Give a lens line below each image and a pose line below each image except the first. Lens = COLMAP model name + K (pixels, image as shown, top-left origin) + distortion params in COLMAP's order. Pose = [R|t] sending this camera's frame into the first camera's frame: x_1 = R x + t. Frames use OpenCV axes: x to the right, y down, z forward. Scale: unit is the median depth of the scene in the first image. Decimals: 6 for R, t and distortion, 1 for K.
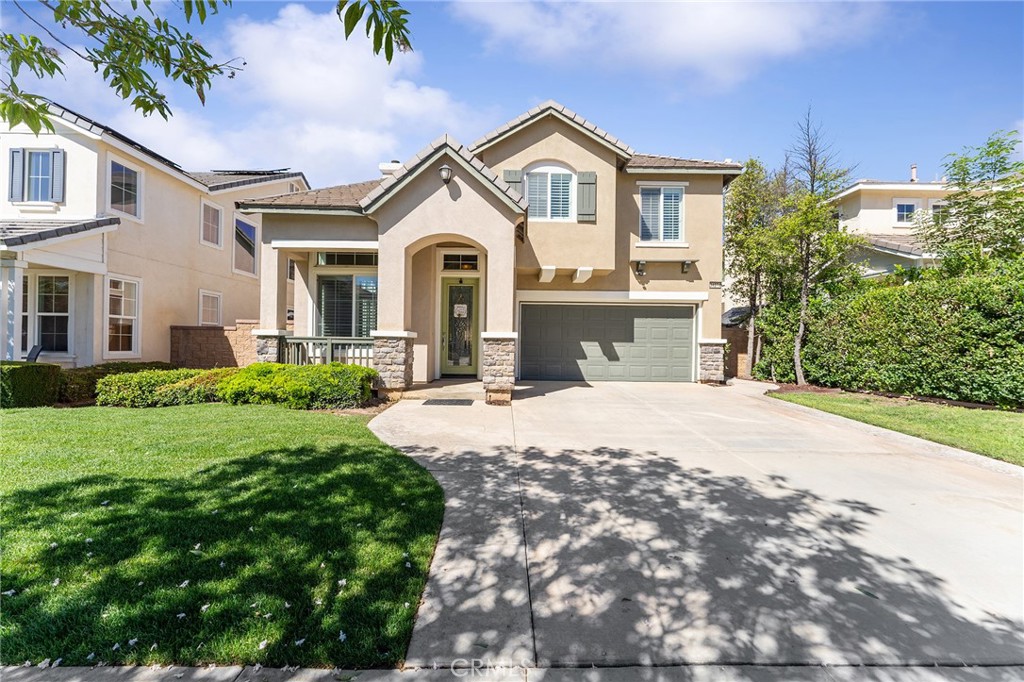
lens RADIAL K [[414.0, 0, 511.8], [0, 414.0, 334.0], [0, 0, 1]] dist [-0.002892, -0.000214]
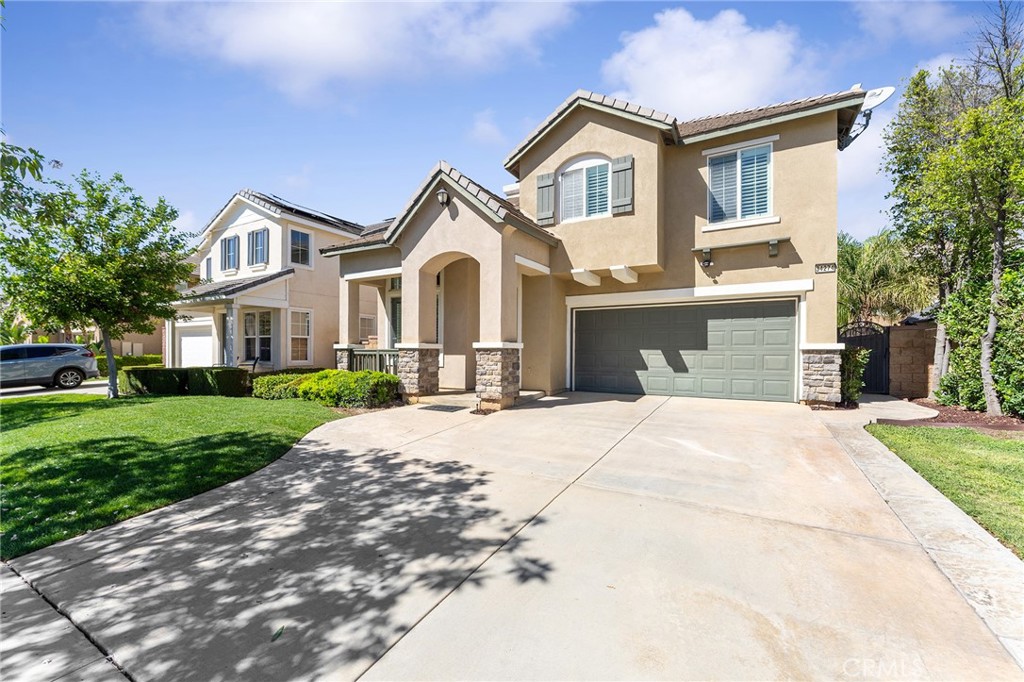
lens RADIAL K [[418.3, 0, 512.0], [0, 418.3, 341.0], [0, 0, 1]] dist [-0.000260, -0.000312]
pose [[0.863294, -0.022492, -0.504200, 0.594455], [0.022024, 0.999734, -0.006887, 0.000381], [0.504221, -0.005159, 0.863559, 0.156994]]
